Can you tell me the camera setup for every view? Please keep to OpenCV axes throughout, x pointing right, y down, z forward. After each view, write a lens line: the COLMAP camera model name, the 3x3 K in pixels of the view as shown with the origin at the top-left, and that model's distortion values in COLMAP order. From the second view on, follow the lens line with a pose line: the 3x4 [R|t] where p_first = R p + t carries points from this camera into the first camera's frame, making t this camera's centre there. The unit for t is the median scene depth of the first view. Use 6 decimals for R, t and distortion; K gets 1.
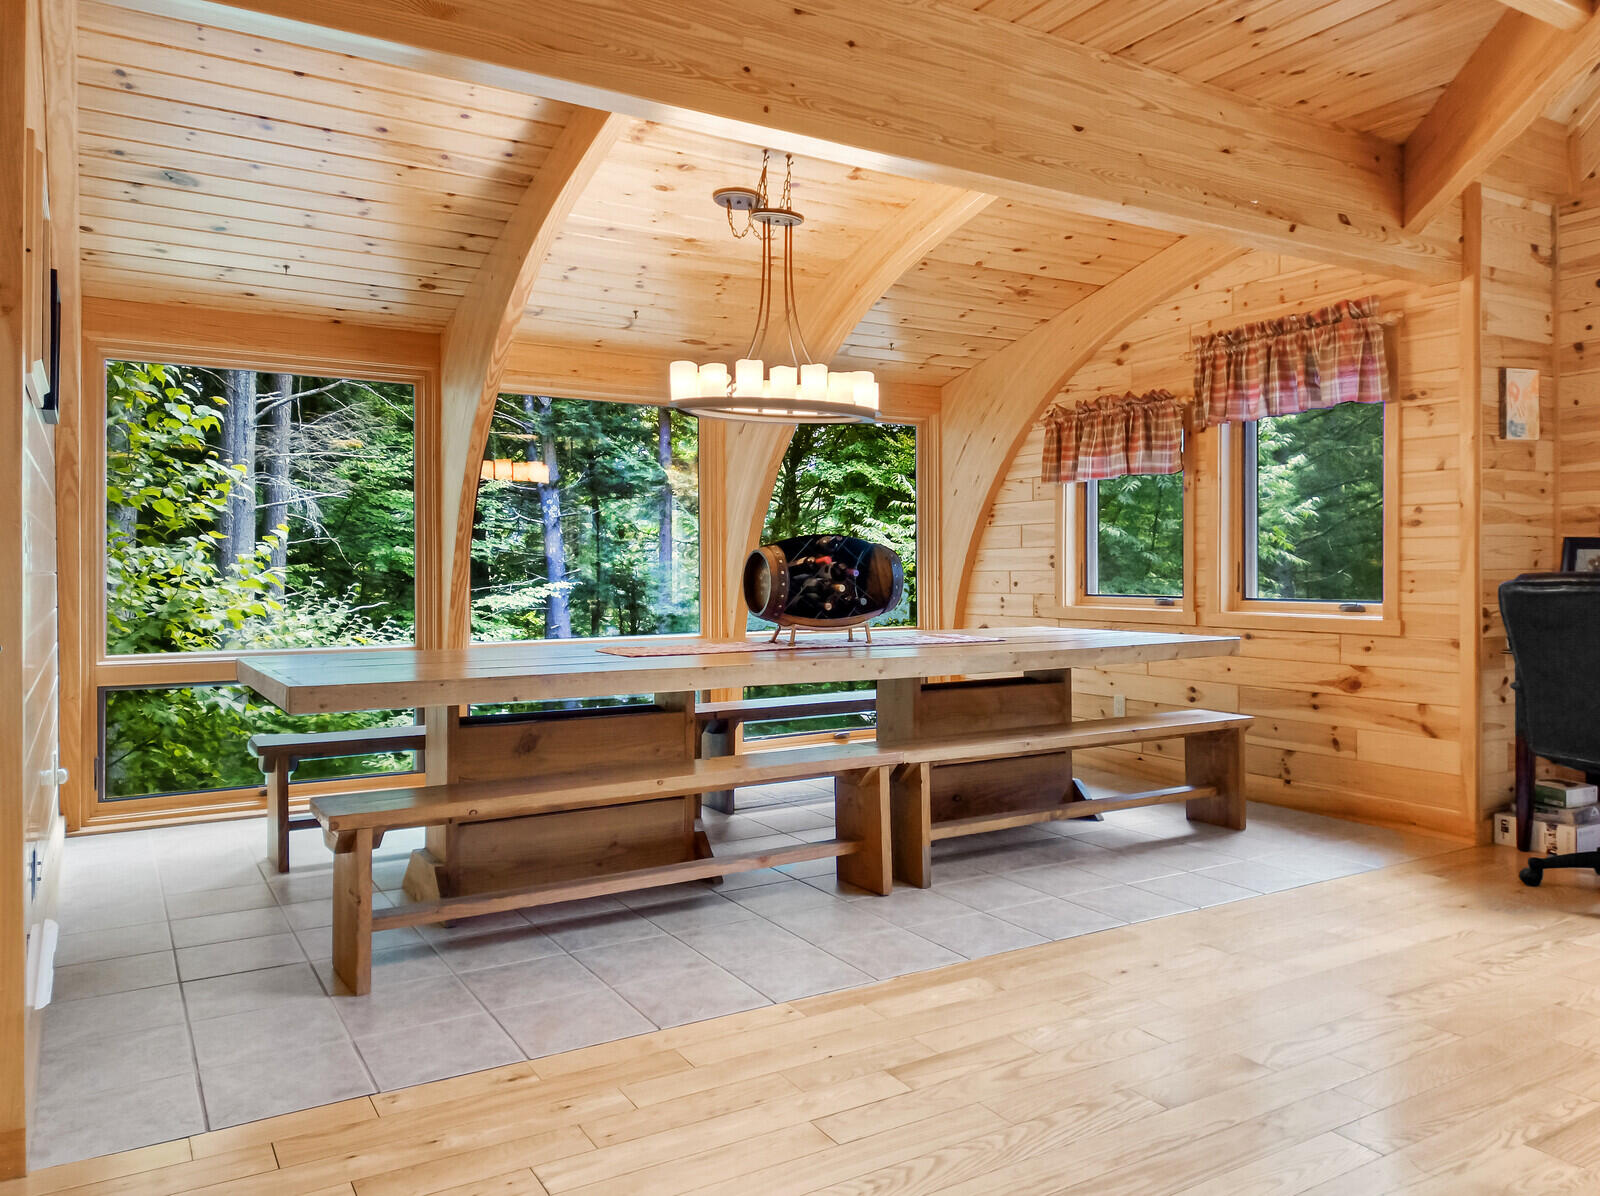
lens RADIAL K [[1129.5, 0, 806.4], [0, 1129.5, 588.4], [0, 0, 1]] dist [0.093584, -0.121313]
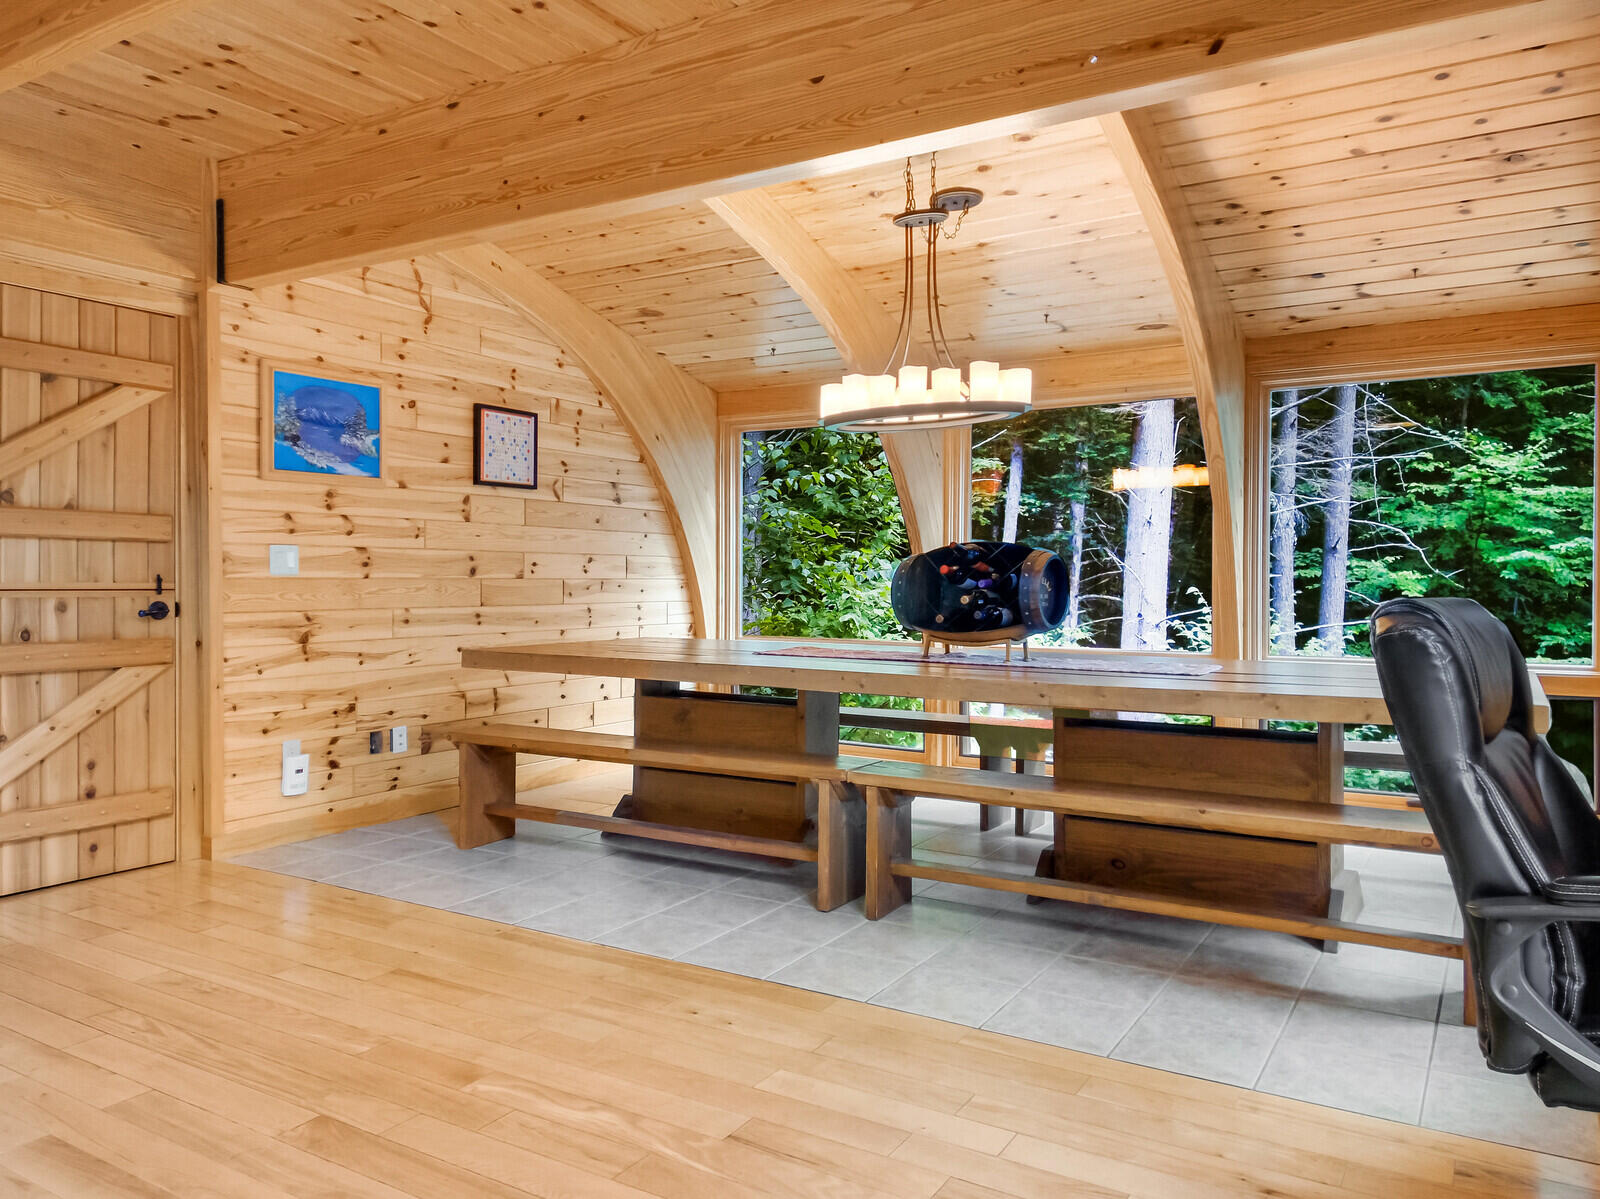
lens RADIAL K [[1129.5, 0, 806.4], [0, 1129.5, 589.9], [0, 0, 1]] dist [0.093584, -0.121313]
pose [[0.474028, 0.013936, -0.880400, 0.901009], [-0.025285, 0.999678, 0.002210, -0.006758], [0.880147, 0.021213, 0.474227, 0.511297]]
